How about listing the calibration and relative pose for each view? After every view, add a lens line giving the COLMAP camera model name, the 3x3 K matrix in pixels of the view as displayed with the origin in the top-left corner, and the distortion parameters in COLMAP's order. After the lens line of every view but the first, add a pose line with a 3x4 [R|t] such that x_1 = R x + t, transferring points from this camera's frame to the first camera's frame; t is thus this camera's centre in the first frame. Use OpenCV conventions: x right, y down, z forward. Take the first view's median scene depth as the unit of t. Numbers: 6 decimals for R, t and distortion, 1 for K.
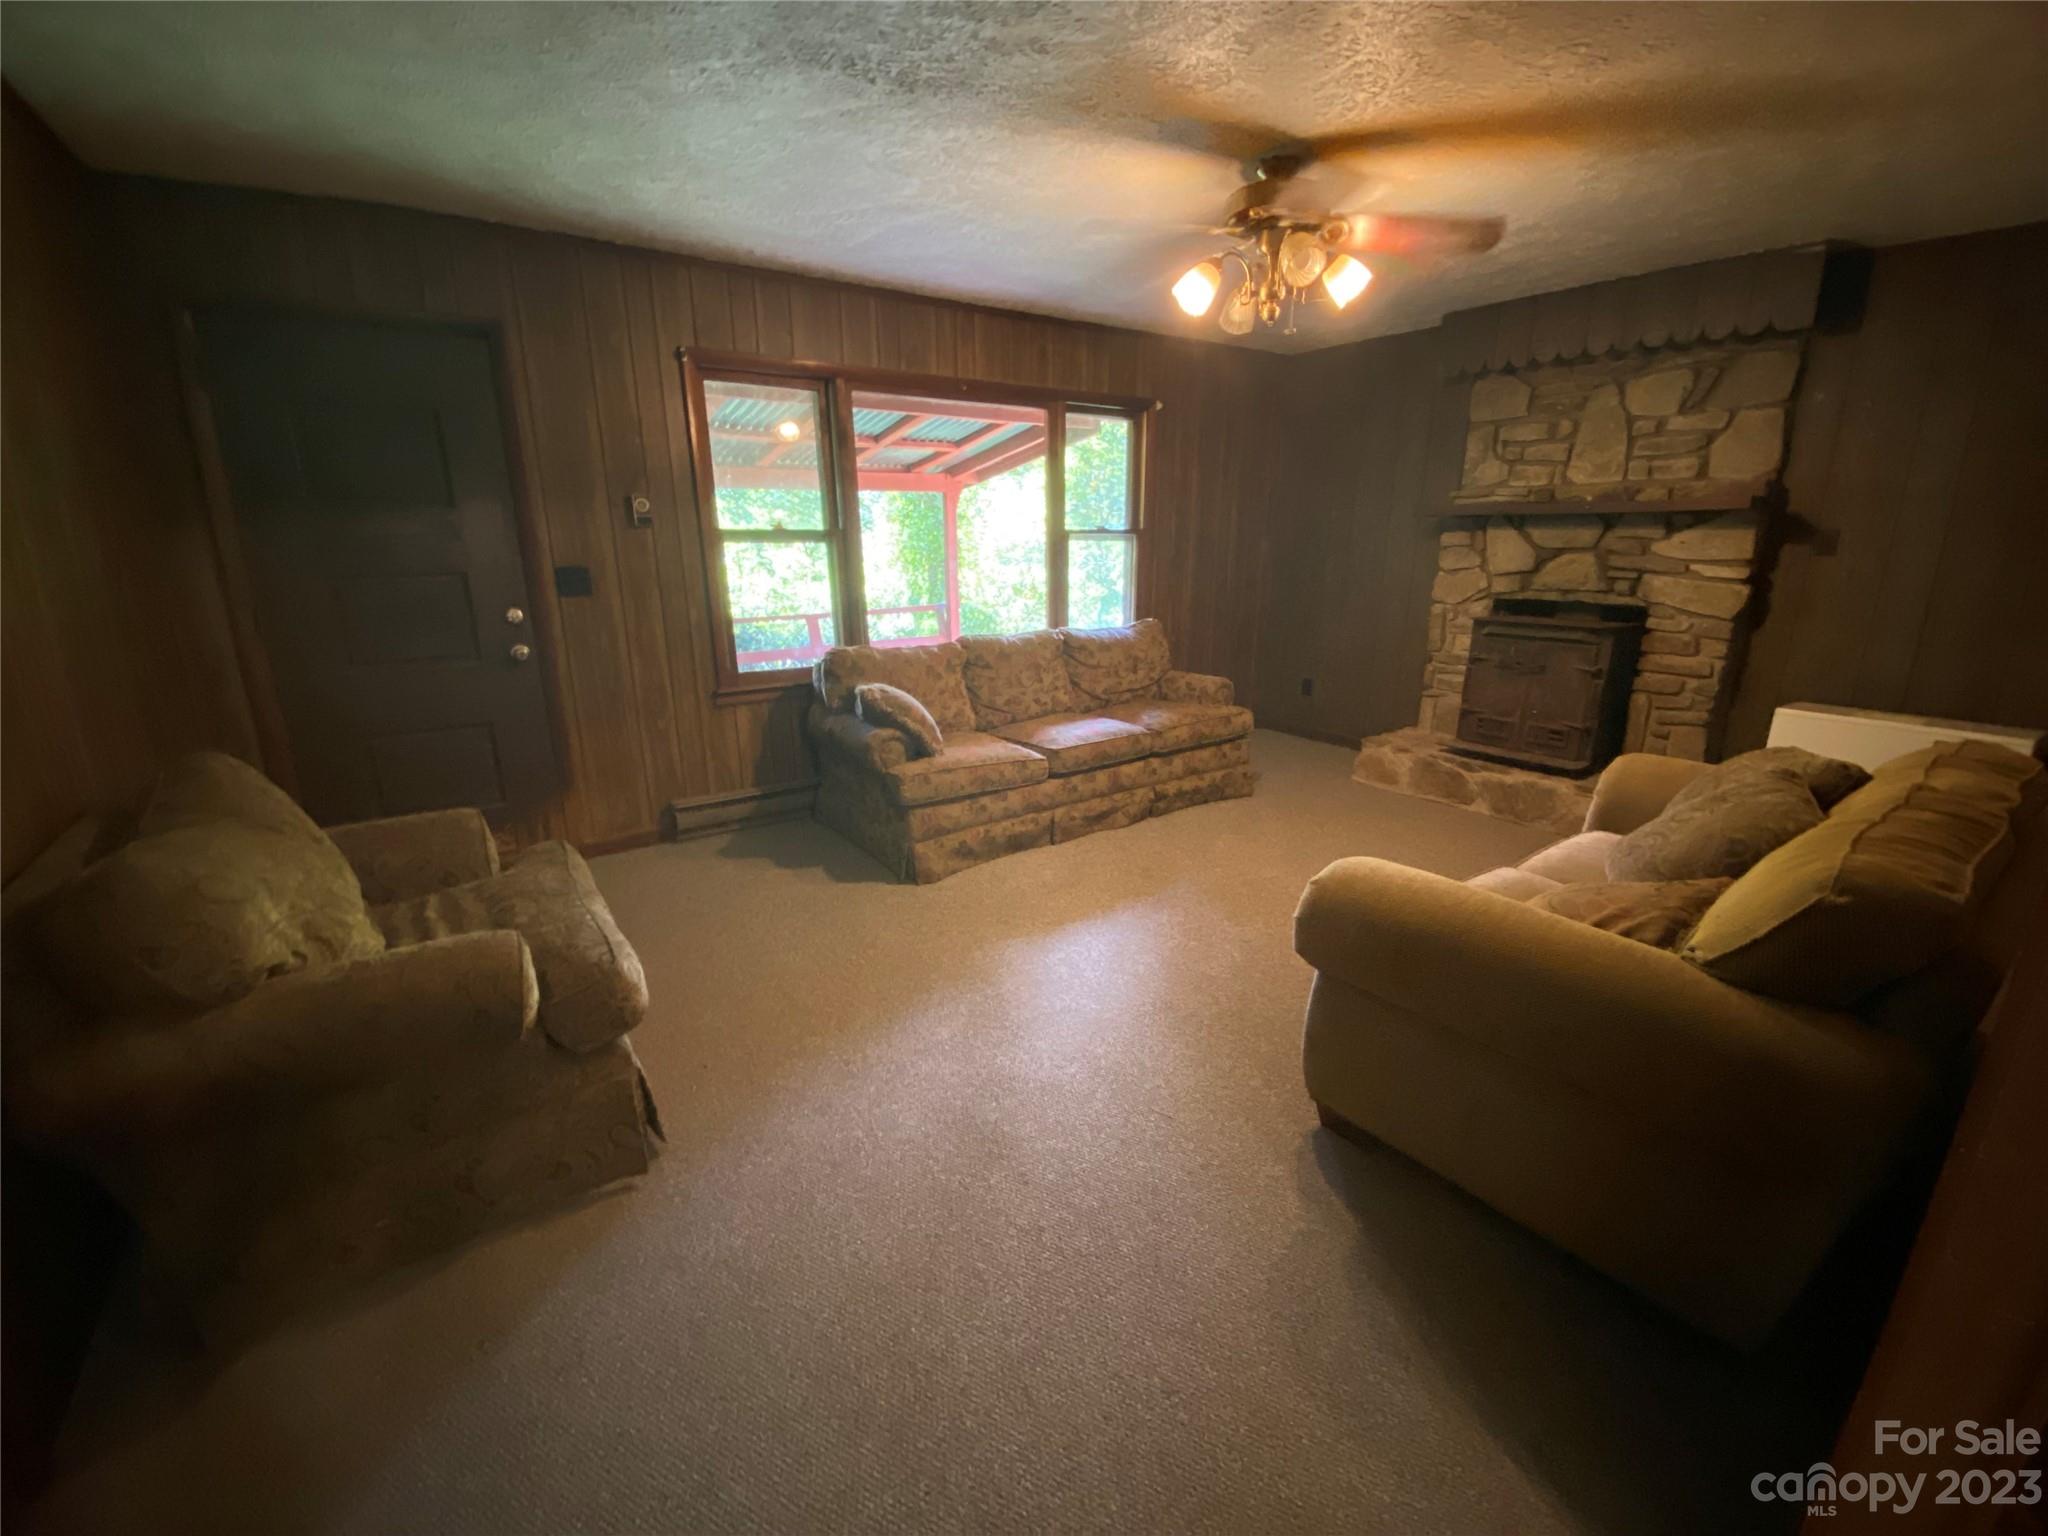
lens RADIAL K [[837.3, 0, 1018.9], [0, 837.3, 763.5], [0, 0, 1]] dist [-0.028422, -0.001408]
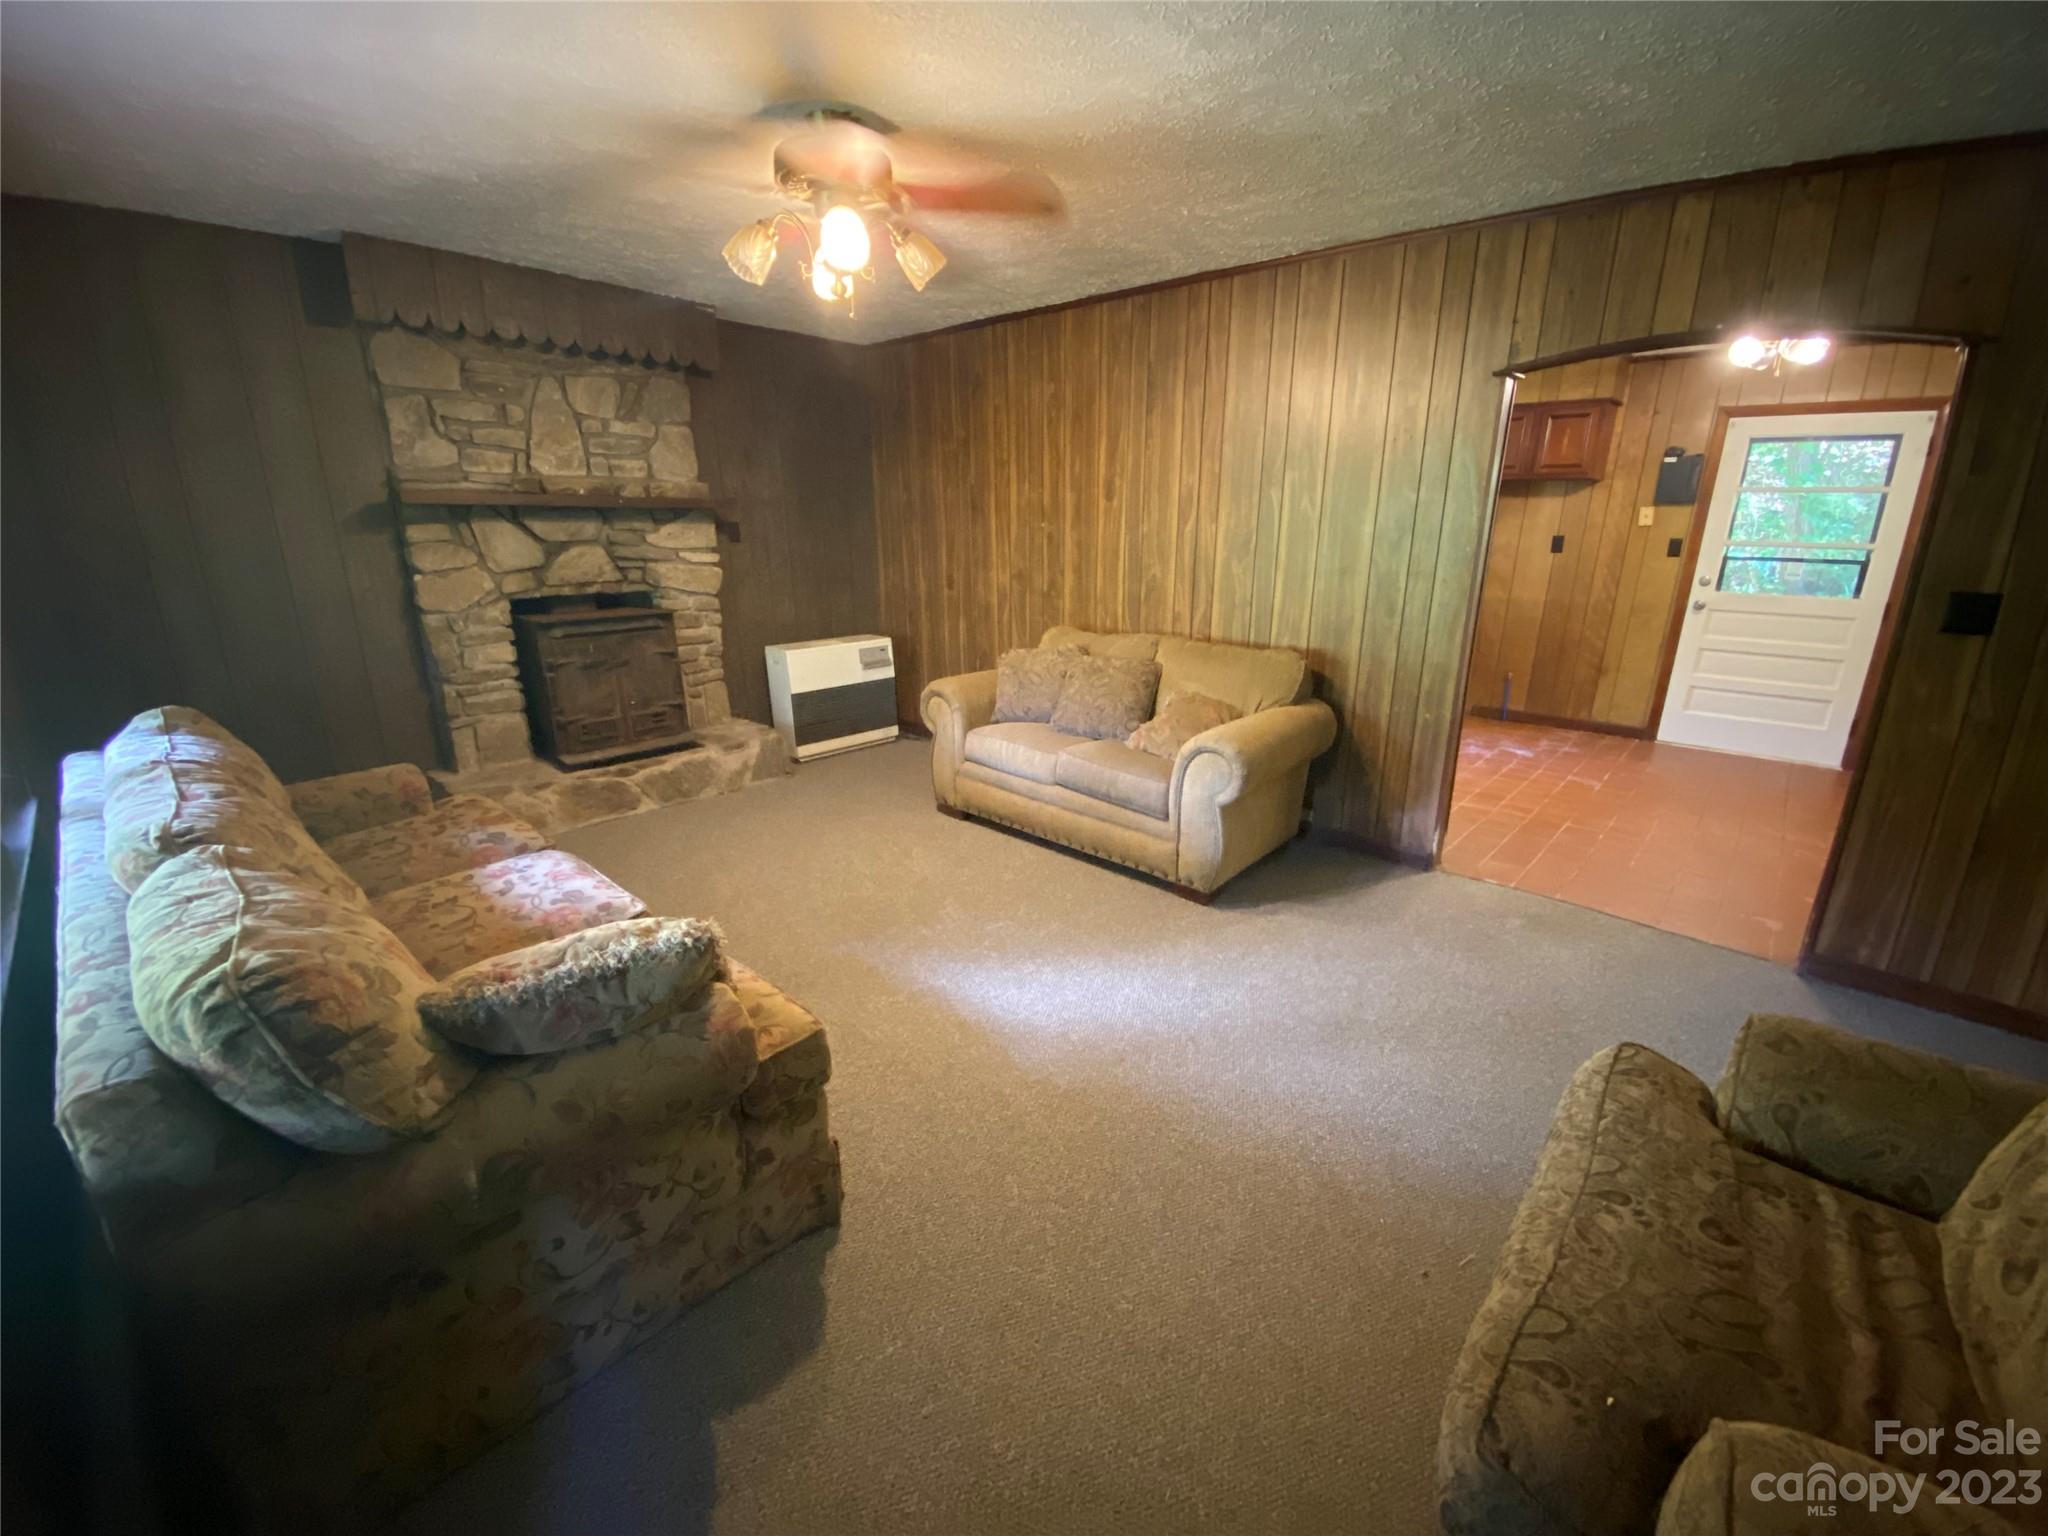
lens RADIAL K [[837.3, 0, 1022.6], [0, 837.3, 776.3], [0, 0, 1]] dist [-0.028422, -0.001408]
pose [[-0.254968, -0.267394, 0.929243, -0.480573], [0.245228, 0.911704, 0.329634, -0.200931], [-0.935336, 0.311923, -0.166883, 0.756428]]
